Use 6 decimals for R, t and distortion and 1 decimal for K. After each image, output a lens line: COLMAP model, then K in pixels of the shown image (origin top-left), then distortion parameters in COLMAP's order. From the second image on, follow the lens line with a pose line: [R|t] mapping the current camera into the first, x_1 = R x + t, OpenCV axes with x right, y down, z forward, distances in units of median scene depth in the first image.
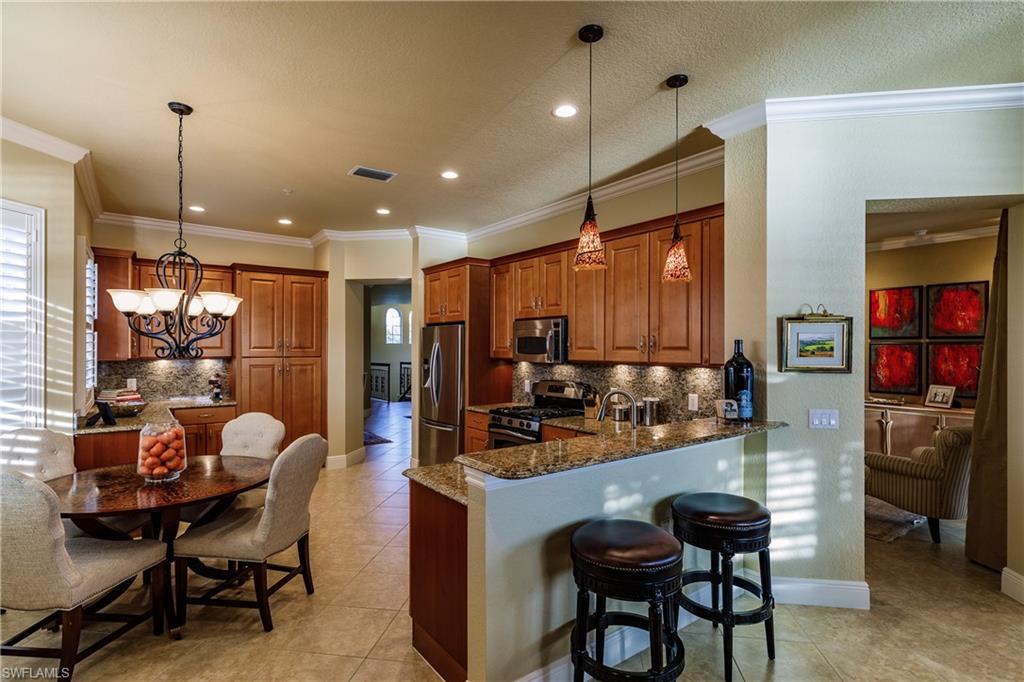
lens RADIAL K [[501.0, 0, 509.0], [0, 501.0, 346.5], [0, 0, 1]] dist [0.000006, -0.000370]
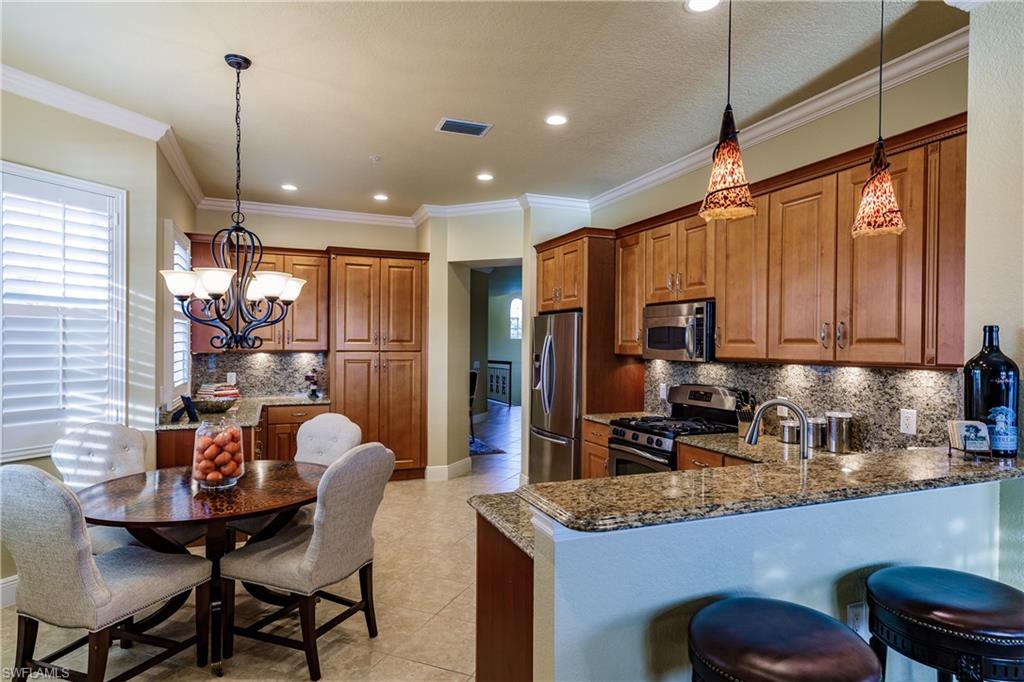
lens RADIAL K [[573.7, 0, 512.5], [0, 573.7, 347.1], [0, 0, 1]] dist [0.012812, -0.000641]
pose [[0.967661, 0.006596, -0.252167, 0.055564], [-0.005129, 0.999966, 0.006477, 0.010559], [0.252201, -0.004974, 0.967662, 0.134447]]
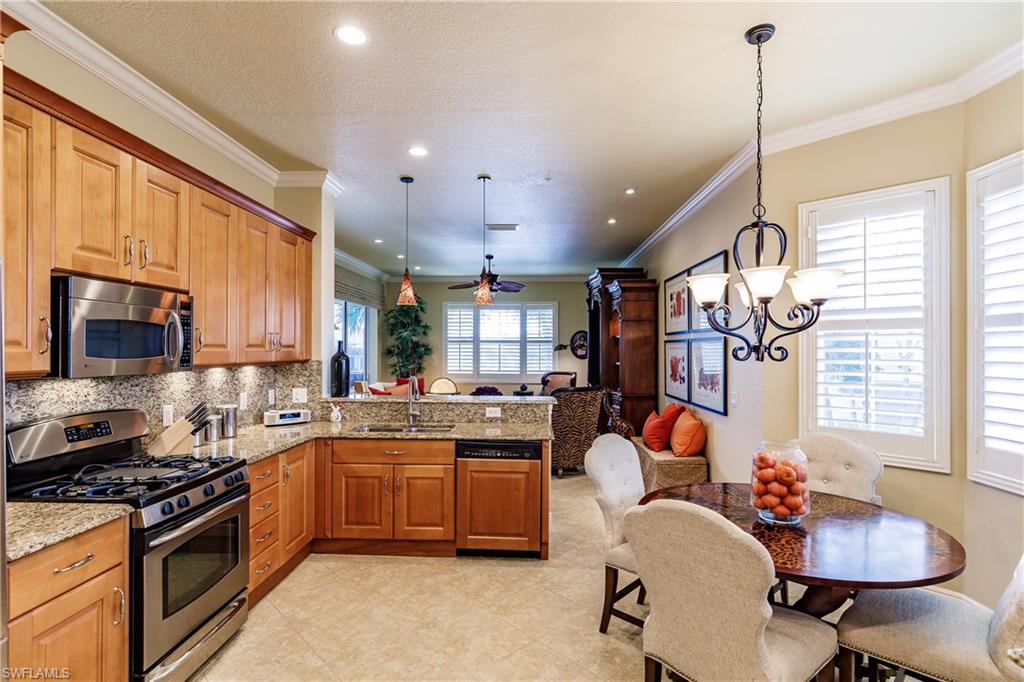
lens RADIAL K [[501.0, 0, 506.3], [0, 501.0, 343.3], [0, 0, 1]] dist [0.000006, -0.000370]
pose [[-0.772103, 0.001332, 0.635497, -0.757168], [-0.004876, 0.999956, -0.008020, 0.004261], [-0.635479, -0.009291, -0.772062, 1.654133]]
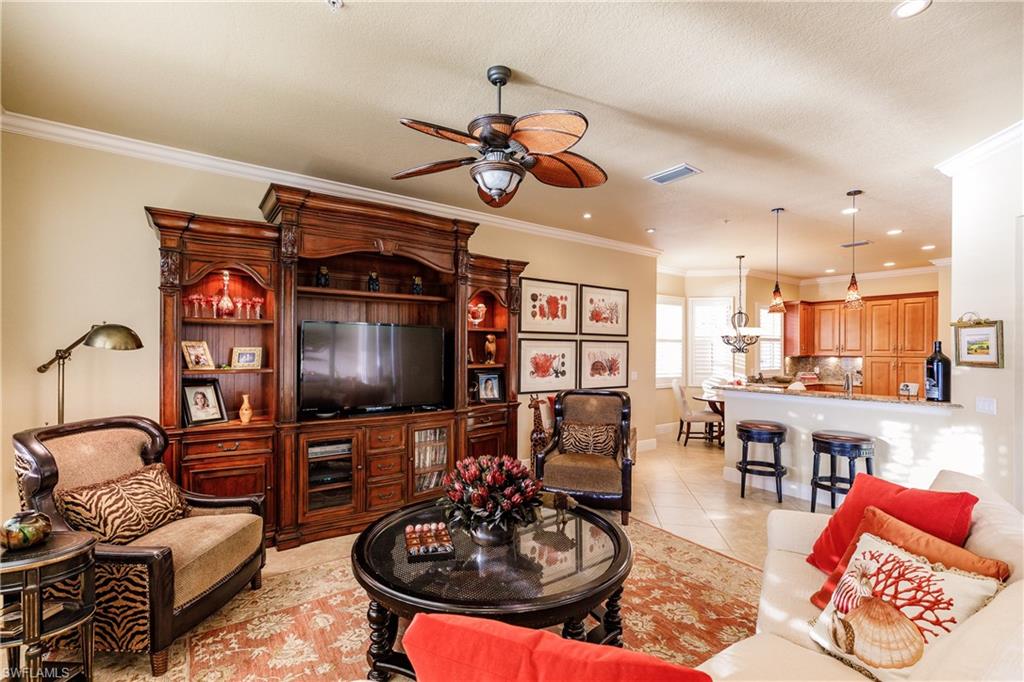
lens RADIAL K [[457.3, 0, 511.4], [0, 457.3, 348.9], [0, 0, 1]] dist [0.008337, -0.000657]
pose [[-0.028596, -0.005259, -0.999577, 1.548576], [-0.003304, 0.999981, -0.005167, 0.015412], [0.999586, 0.003155, -0.028613, -0.108944]]
